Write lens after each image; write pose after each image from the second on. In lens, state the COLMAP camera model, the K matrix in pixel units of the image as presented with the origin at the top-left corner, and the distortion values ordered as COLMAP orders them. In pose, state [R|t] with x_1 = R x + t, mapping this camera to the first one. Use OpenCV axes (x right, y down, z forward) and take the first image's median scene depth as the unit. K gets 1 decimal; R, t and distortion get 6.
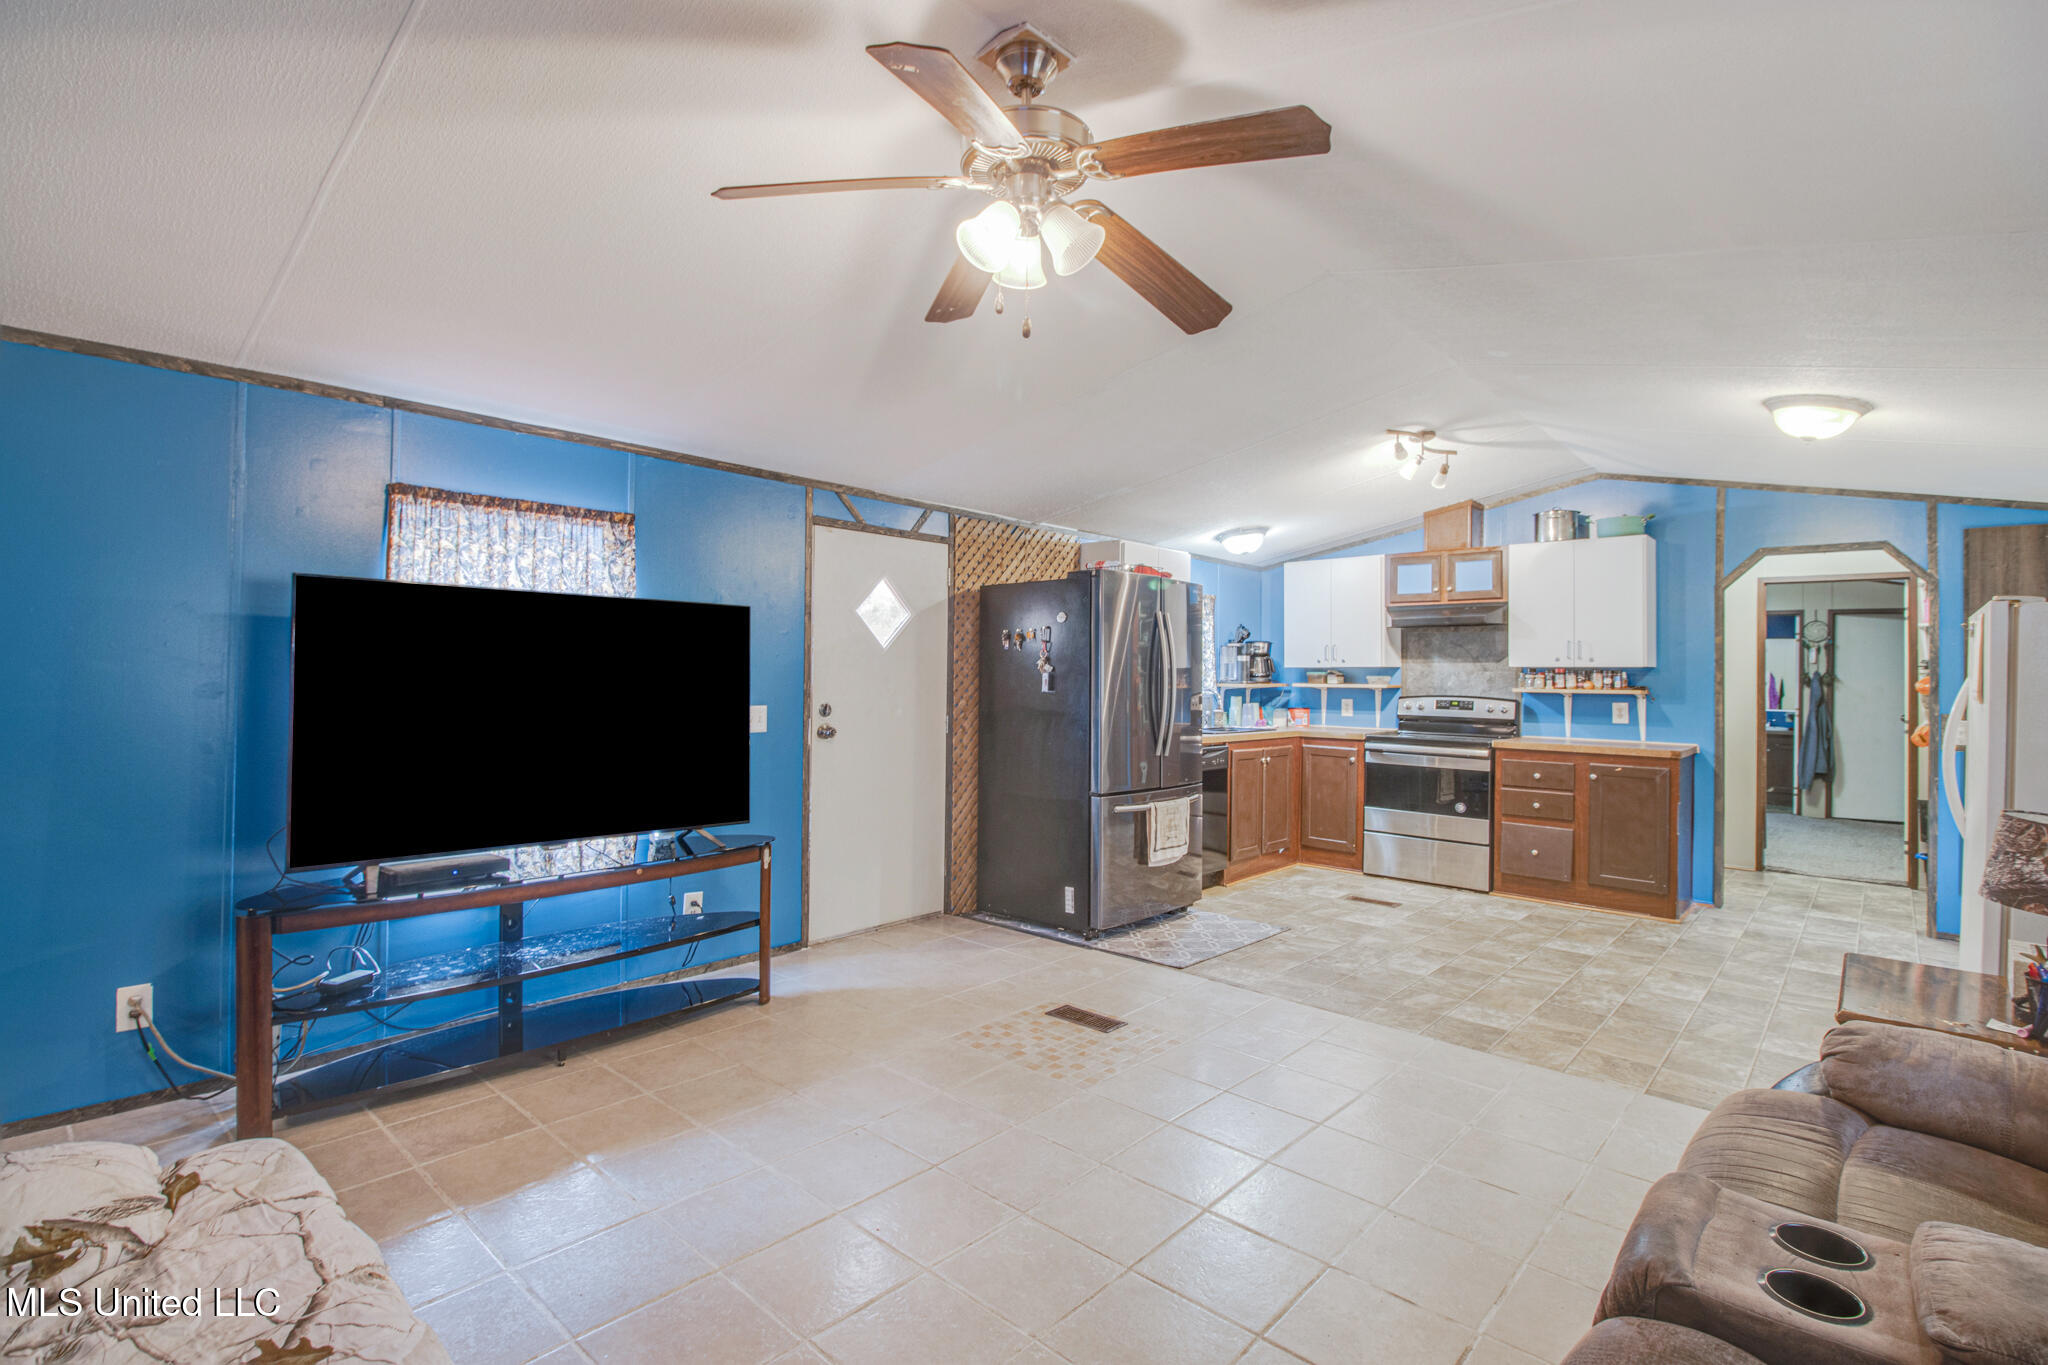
lens RADIAL K [[954.4, 0, 1031.9], [0, 954.4, 665.8], [0, 0, 1]] dist [-0.001182, -0.000204]
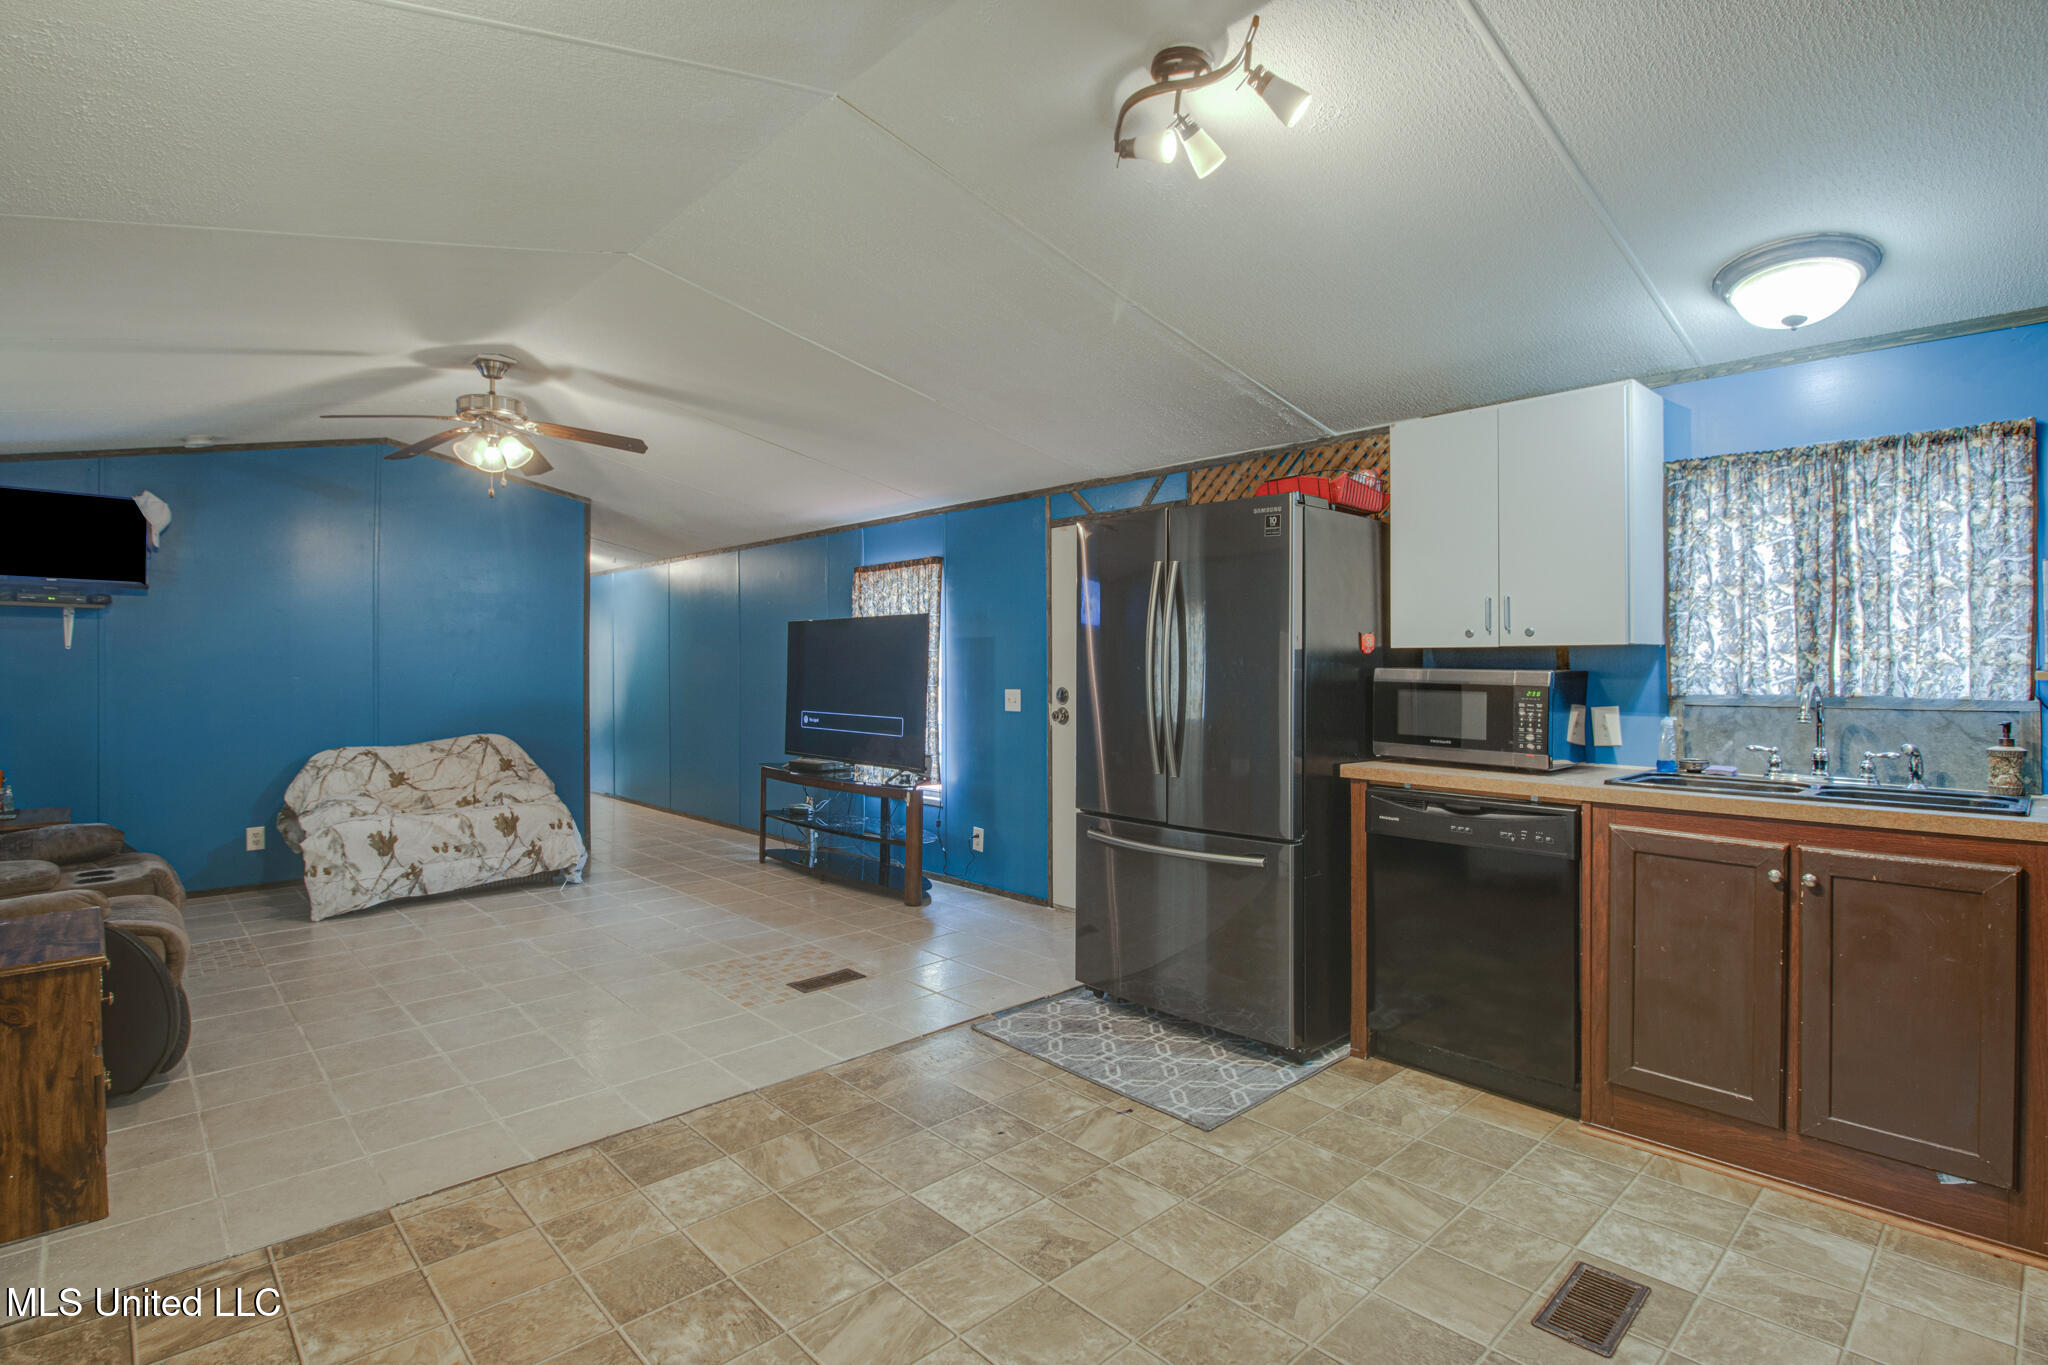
lens RADIAL K [[981.1, 0, 989.3], [0, 981.1, 674.9], [0, 0, 1]] dist [-0.005177, -0.001083]
pose [[-0.094170, -0.005262, -0.995542, 0.664604], [0.010015, 0.999930, -0.006232, 0.021309], [0.995506, -0.010557, -0.094111, 0.755221]]
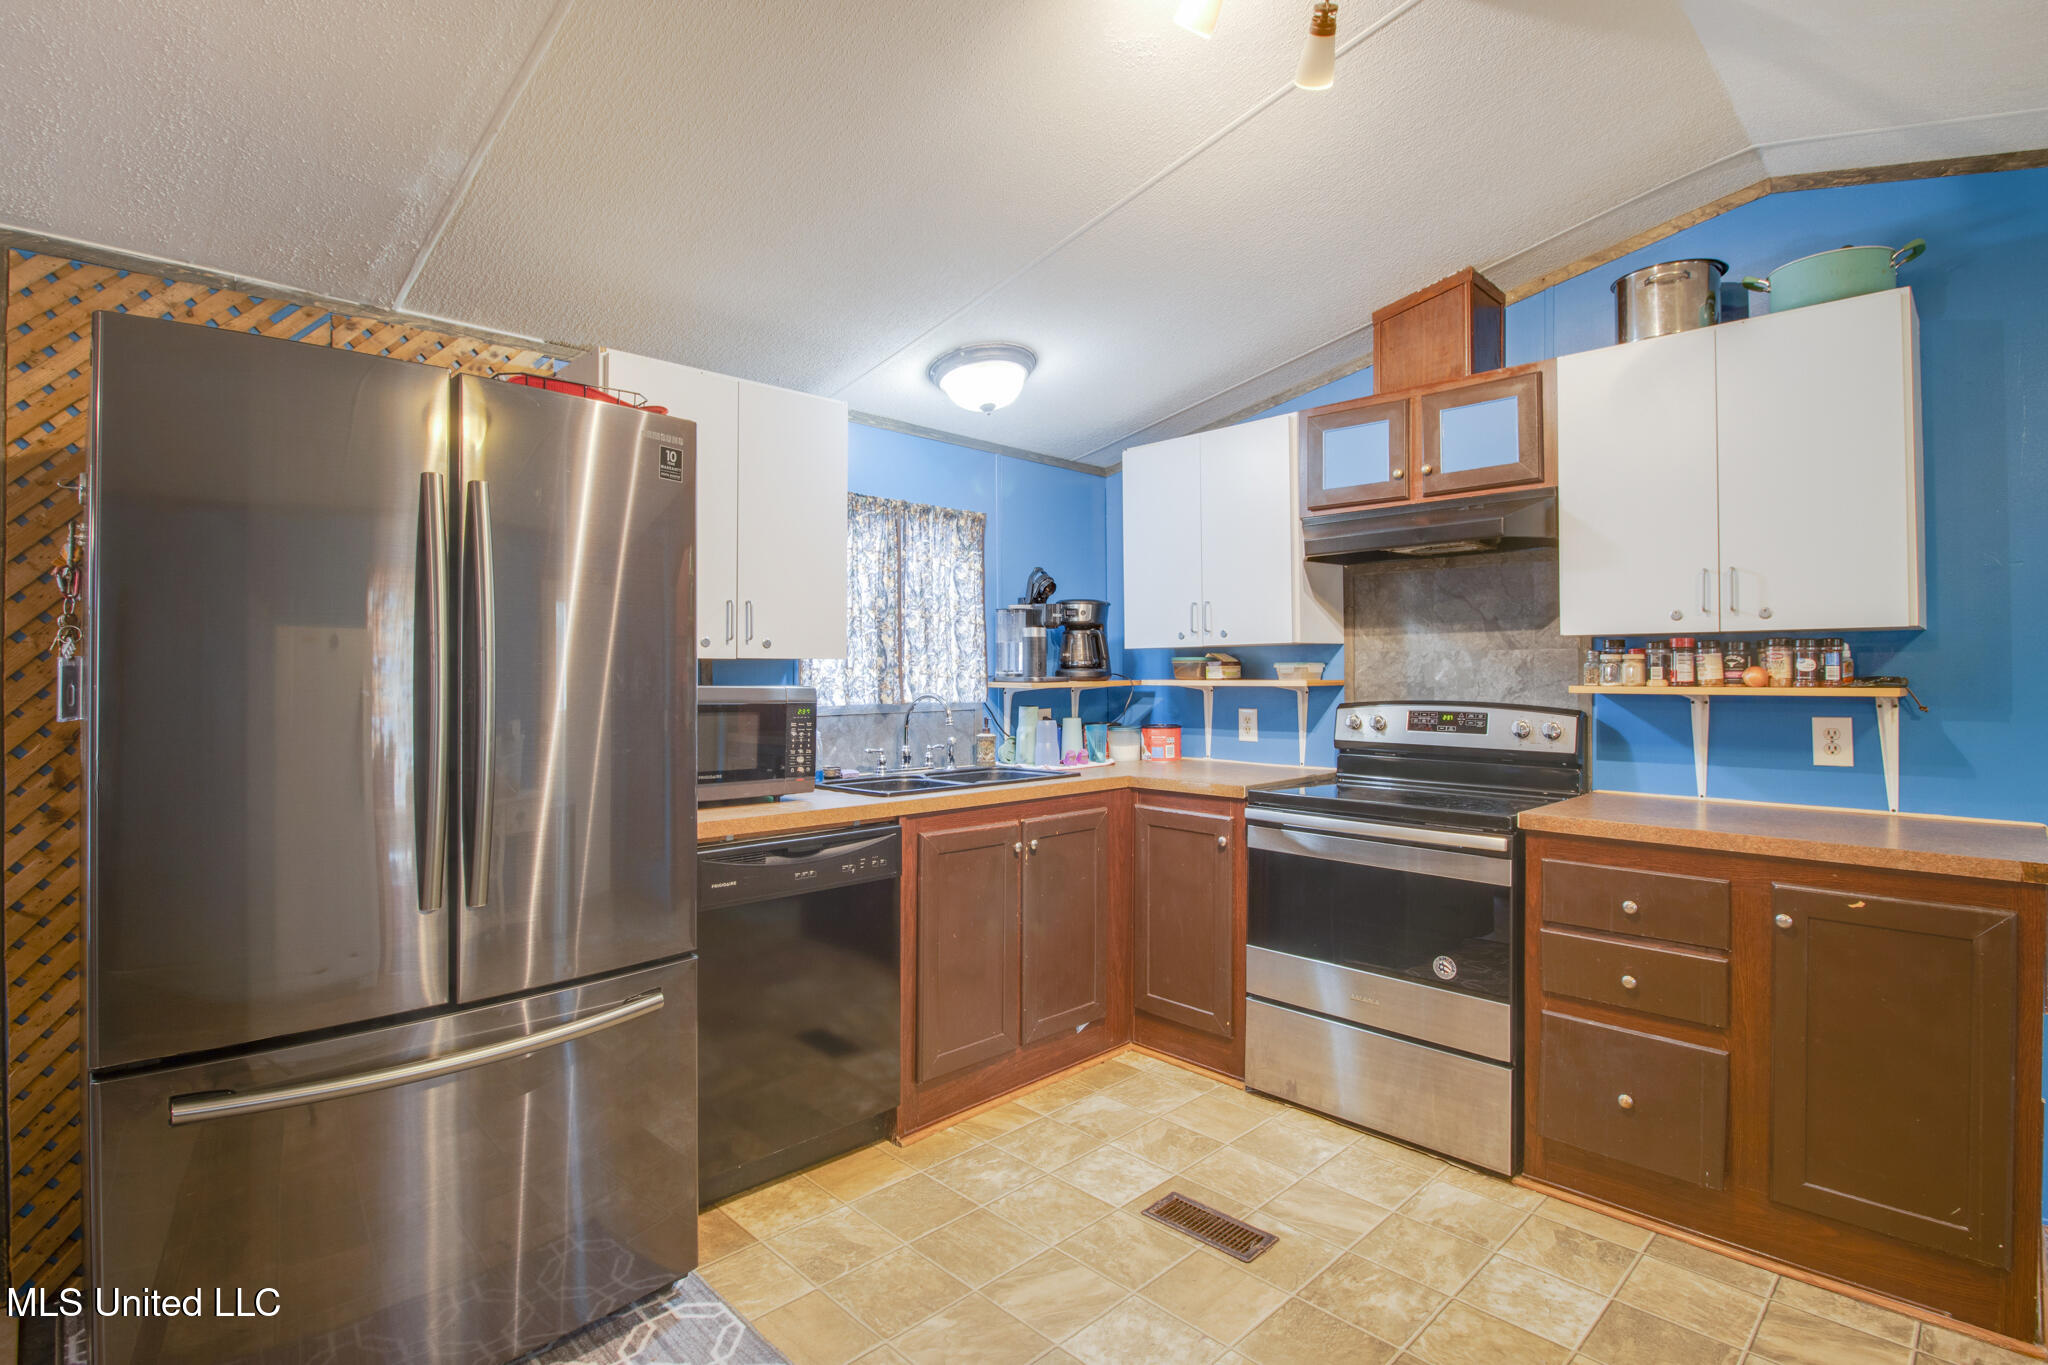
lens RADIAL K [[988.5, 0, 1030.1], [0, 988.5, 663.4], [0, 0, 1]] dist [-0.004390, -0.001126]
pose [[0.998154, -0.014290, -0.059033, 0.285372], [0.014415, 0.999895, 0.001694, 0.009226], [0.059003, -0.002542, 0.998255, 0.536556]]
